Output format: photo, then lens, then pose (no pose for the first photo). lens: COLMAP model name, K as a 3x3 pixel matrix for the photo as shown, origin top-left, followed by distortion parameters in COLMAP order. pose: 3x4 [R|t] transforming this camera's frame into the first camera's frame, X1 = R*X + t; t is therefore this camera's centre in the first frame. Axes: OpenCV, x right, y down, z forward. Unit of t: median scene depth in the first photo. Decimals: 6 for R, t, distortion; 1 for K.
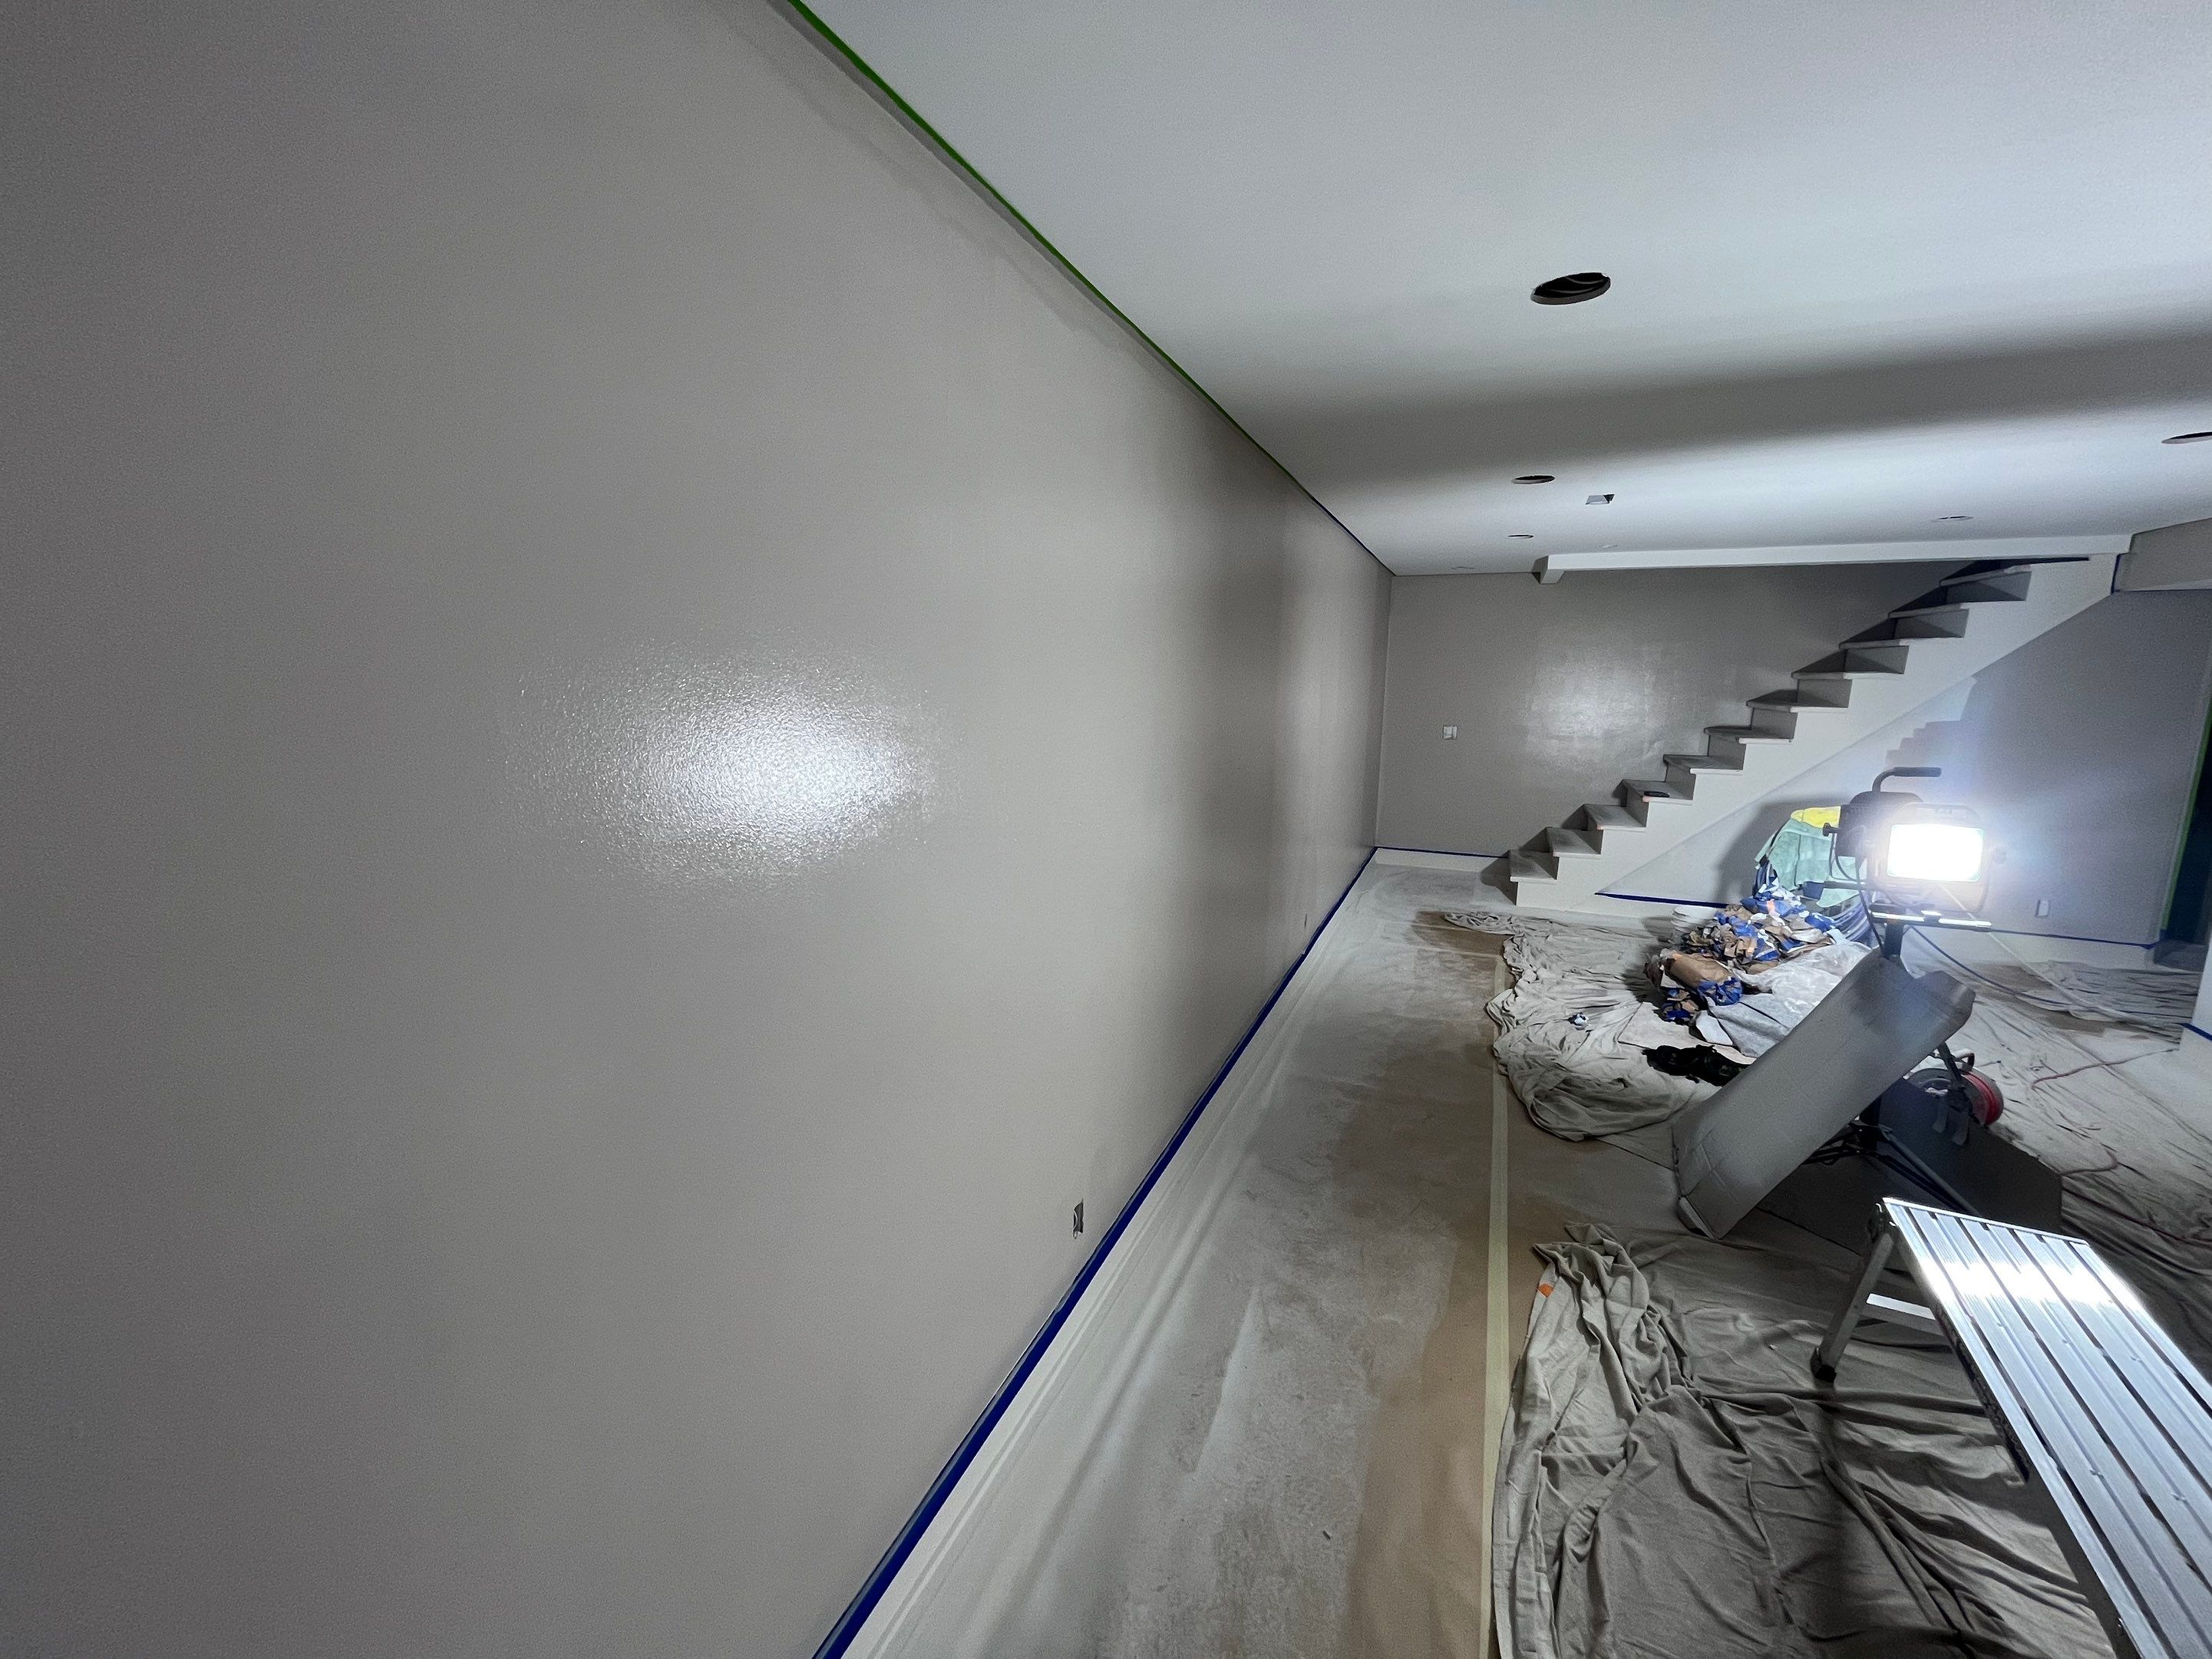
lens RADIAL K [[892.4, 0, 1111.1], [0, 892.4, 816.3], [0, 0, 1]] dist [-0.002835, 0.000714]
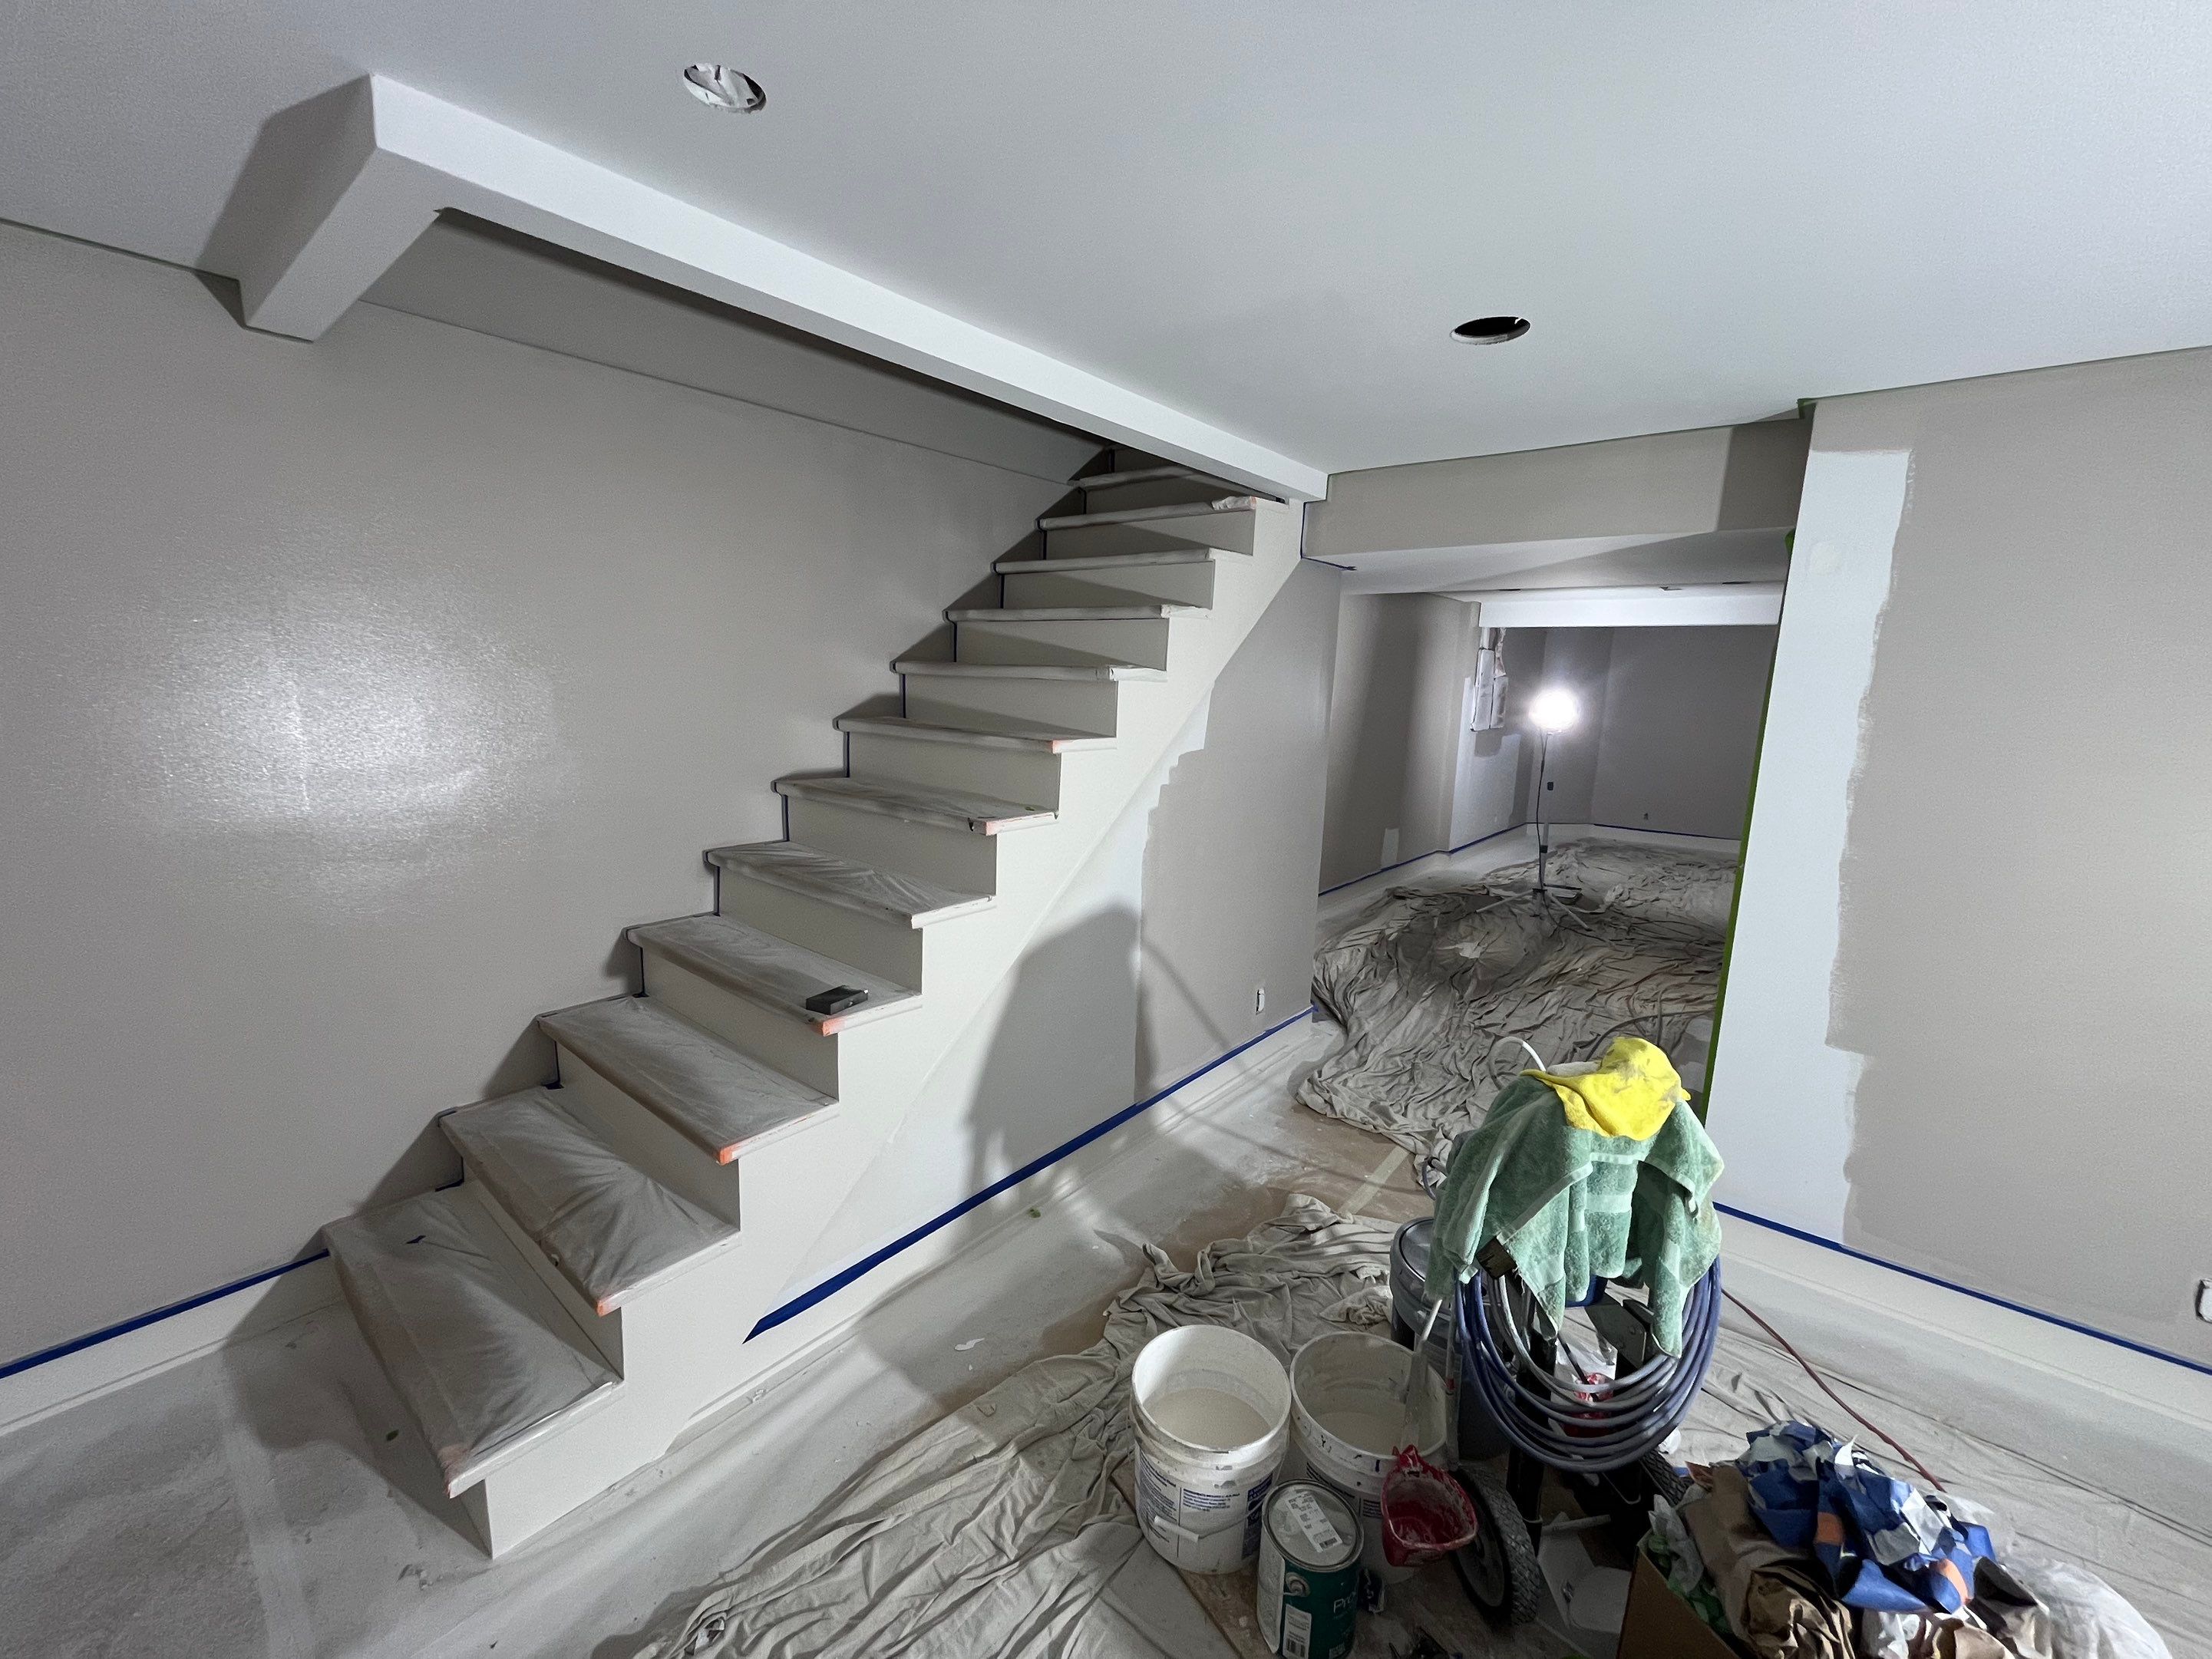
lens RADIAL K [[892.4, 0, 1108.9], [0, 892.4, 821.4], [0, 0, 1]] dist [-0.002835, 0.000714]
pose [[0.289574, -0.156069, 0.944346, 0.332864], [0.129531, 0.983931, 0.122891, -0.132396], [-0.948351, 0.086736, 0.305136, 0.823535]]
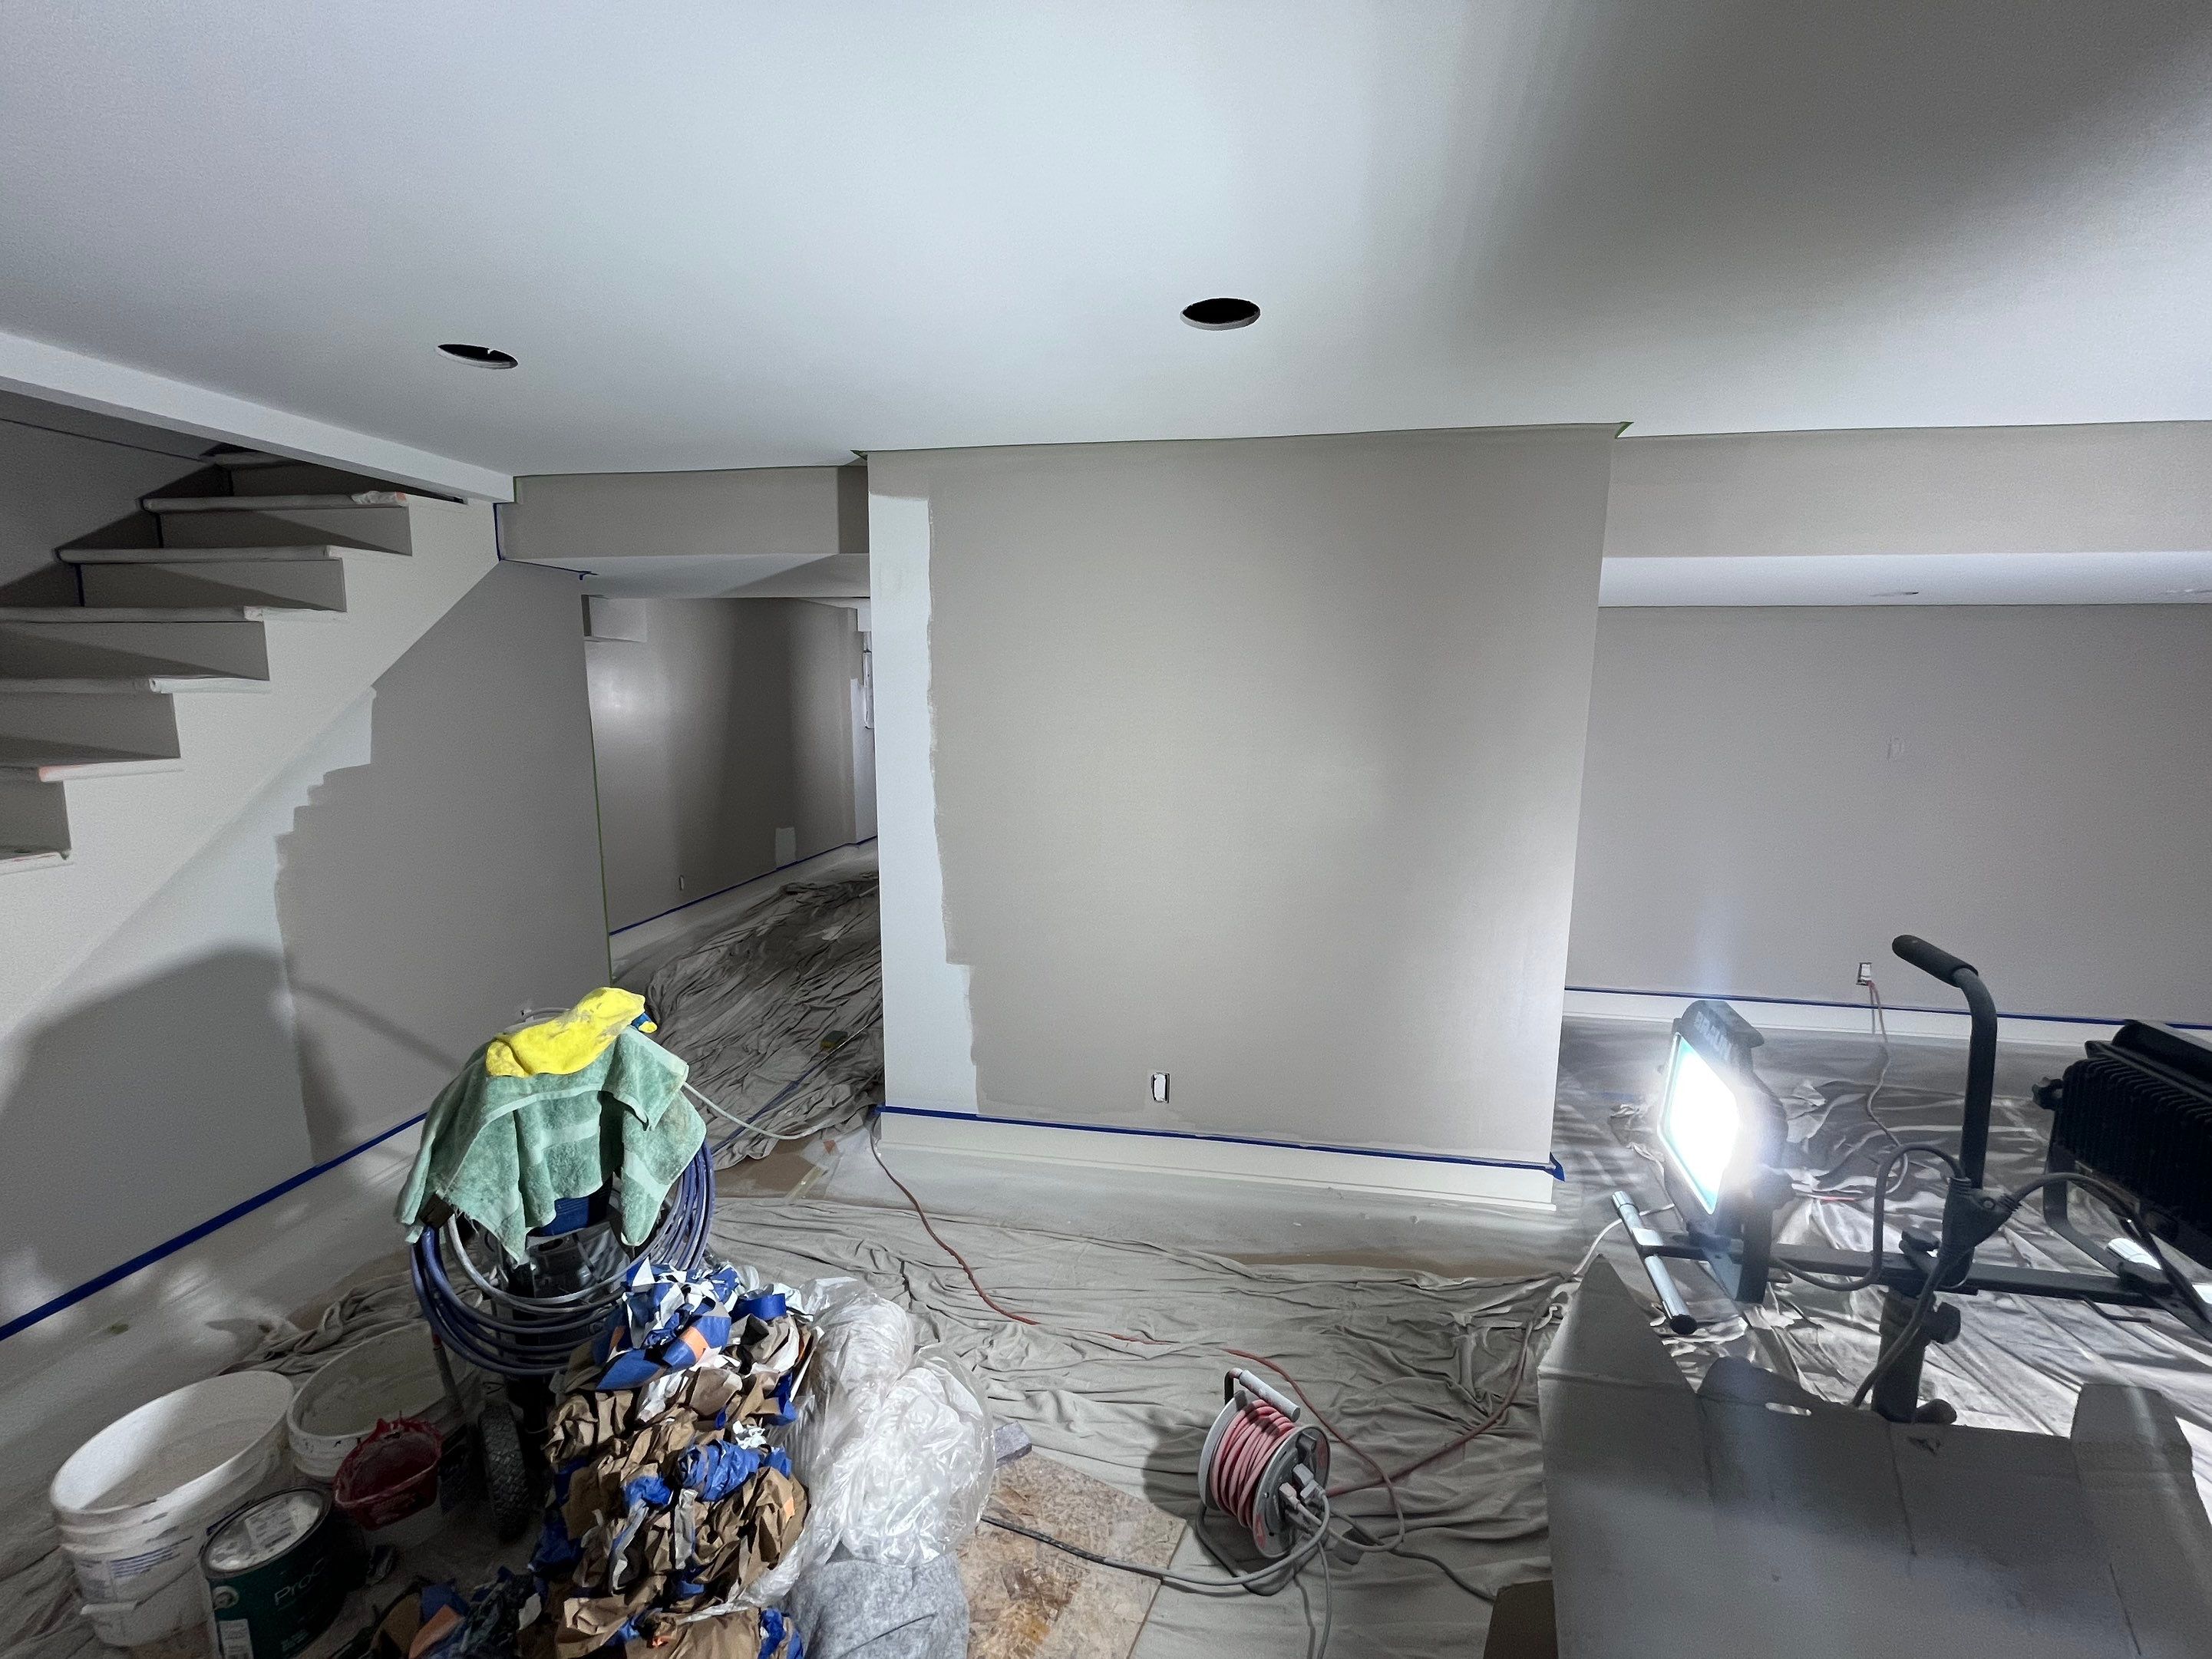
lens RADIAL K [[892.4, 0, 1110.1], [0, 892.4, 822.2], [0, 0, 1]] dist [-0.002835, 0.000714]
pose [[-0.233562, -0.157369, 0.959523, 0.287085], [0.150937, 0.968986, 0.195662, -0.104042], [-0.960555, 0.190527, -0.202566, 0.633005]]
